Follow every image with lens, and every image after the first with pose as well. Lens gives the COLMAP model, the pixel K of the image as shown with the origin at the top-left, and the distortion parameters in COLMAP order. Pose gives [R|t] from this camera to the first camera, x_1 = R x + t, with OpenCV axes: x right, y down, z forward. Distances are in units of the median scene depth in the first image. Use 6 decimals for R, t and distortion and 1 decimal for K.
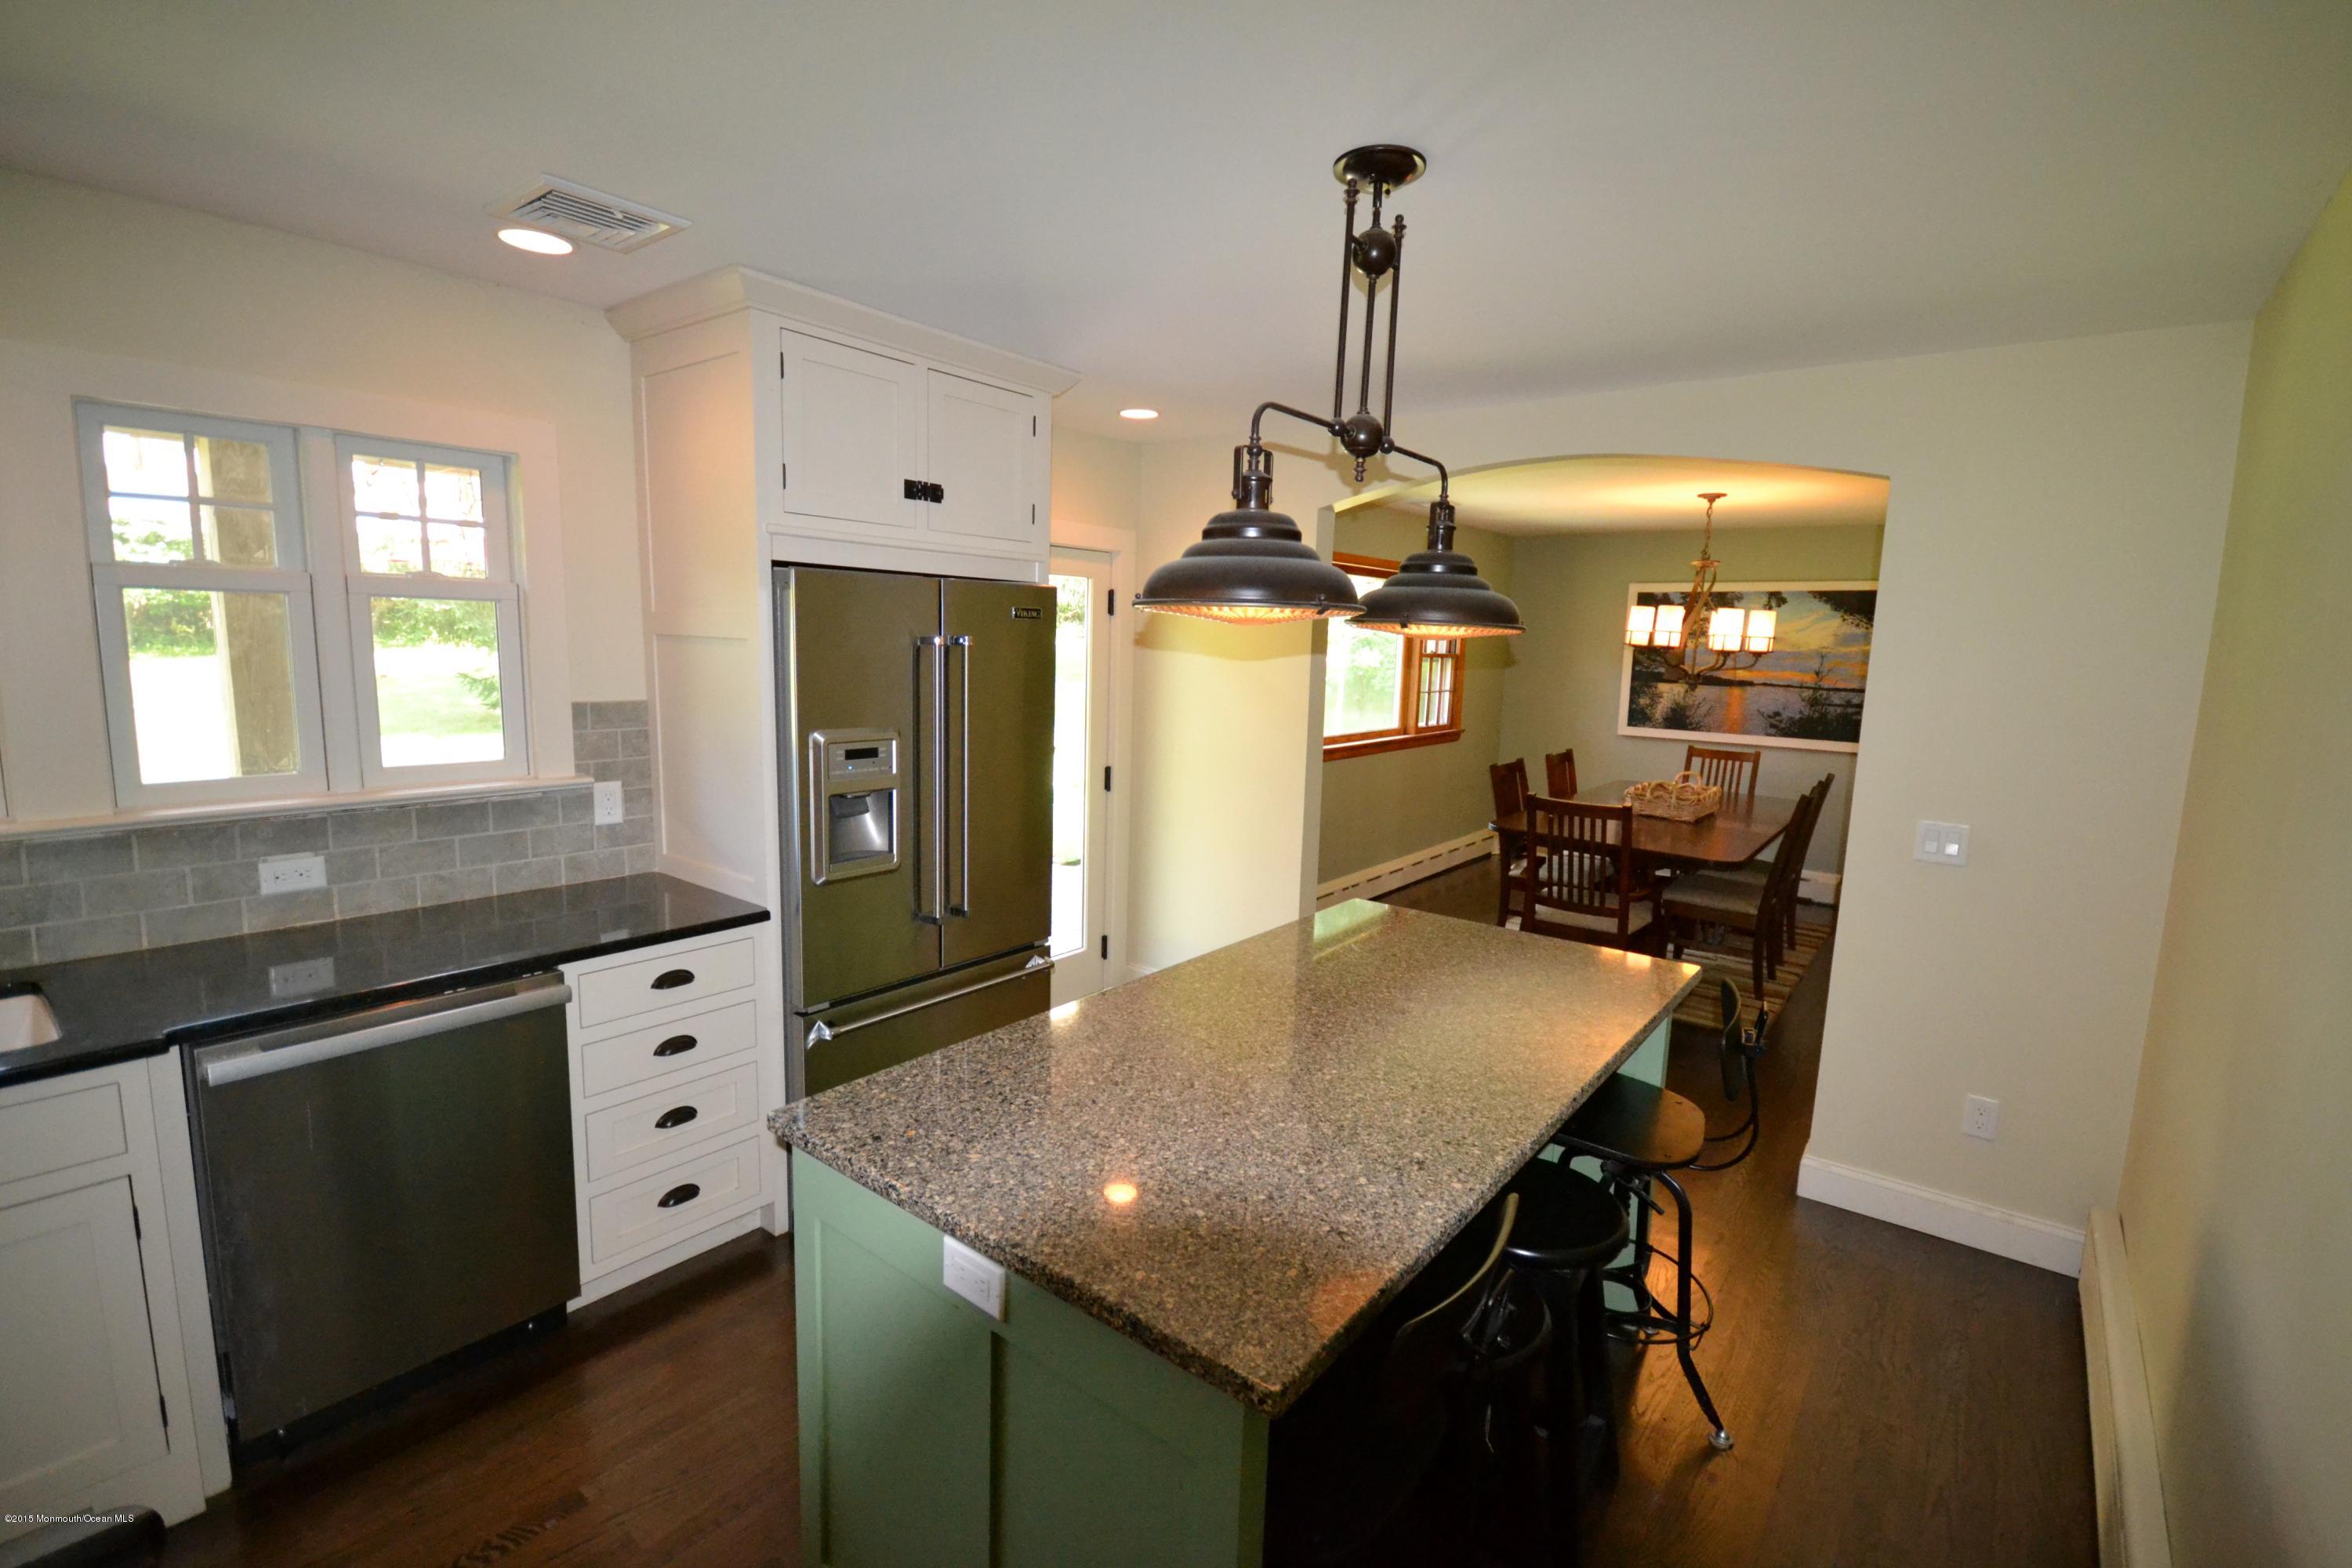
lens RADIAL K [[1054.0, 0, 1187.1], [0, 1054.0, 780.1], [0, 0, 1]] dist [-0.004444, -0.000285]
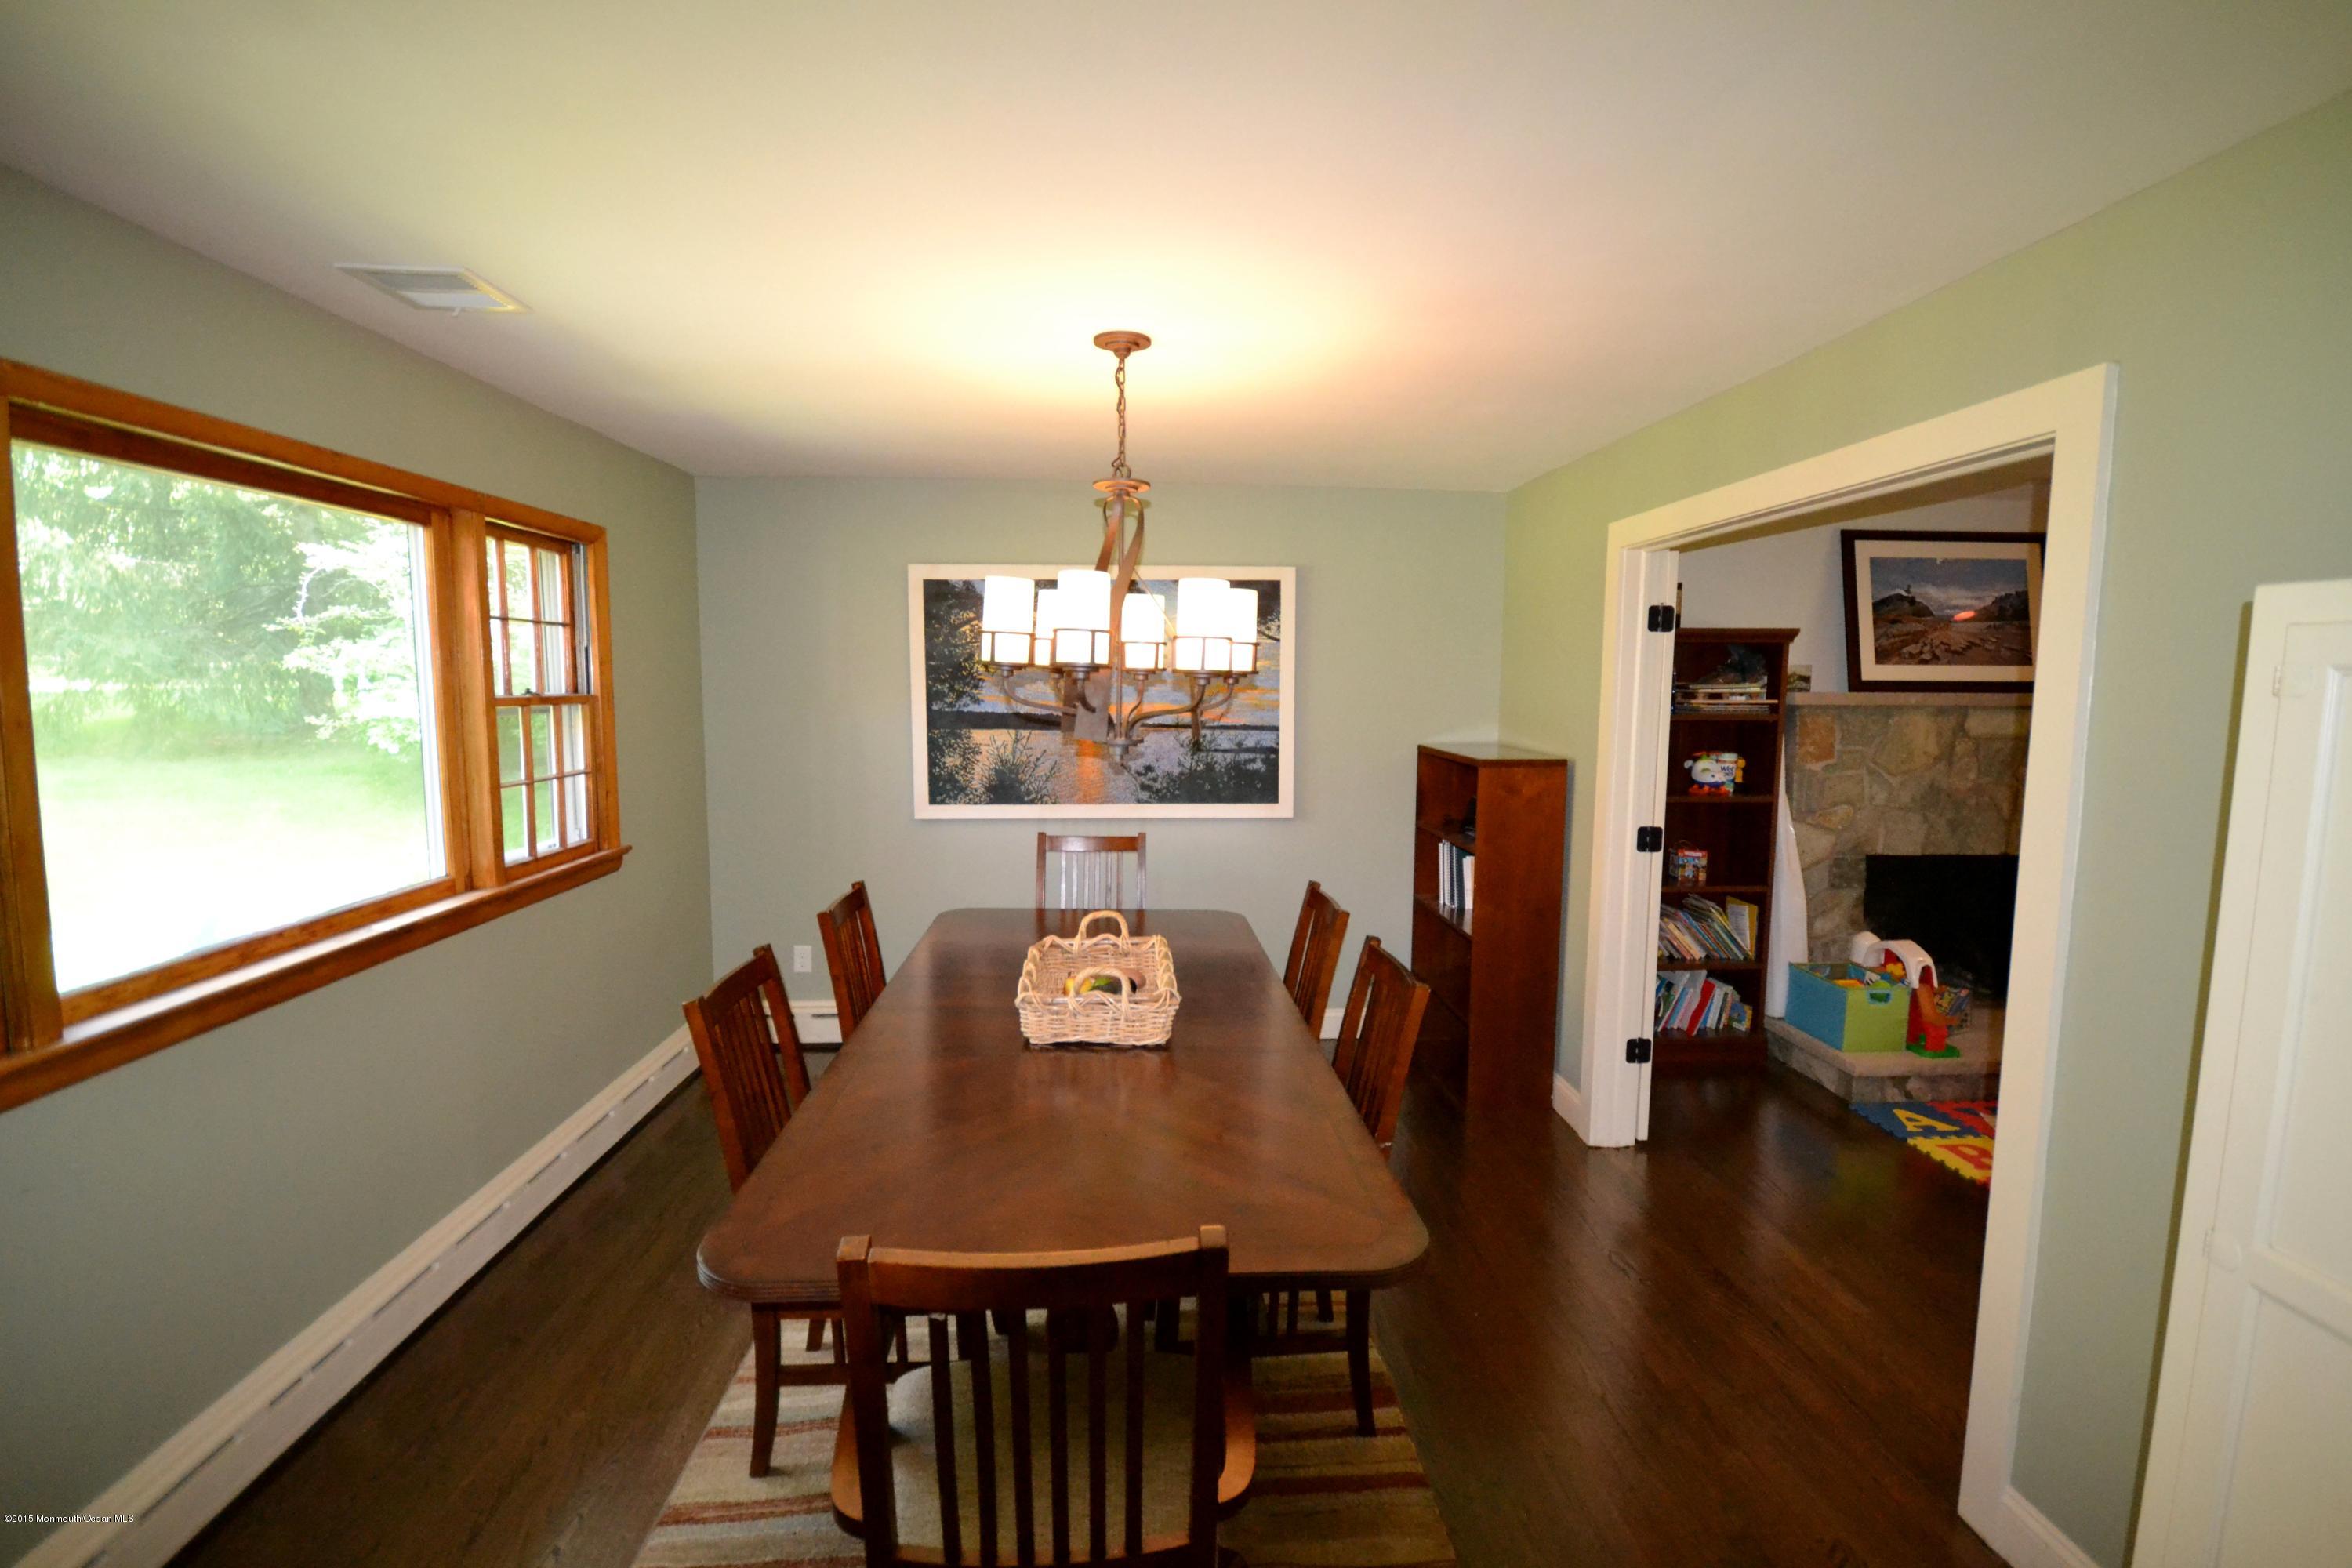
lens RADIAL K [[1054.0, 0, 1187.1], [0, 1054.0, 780.1], [0, 0, 1]] dist [-0.004444, -0.000285]
pose [[0.752015, -0.089618, 0.653025, 0.147235], [0.106967, 0.994174, 0.013254, -0.060023], [-0.650408, 0.059885, 0.757220, 0.476617]]
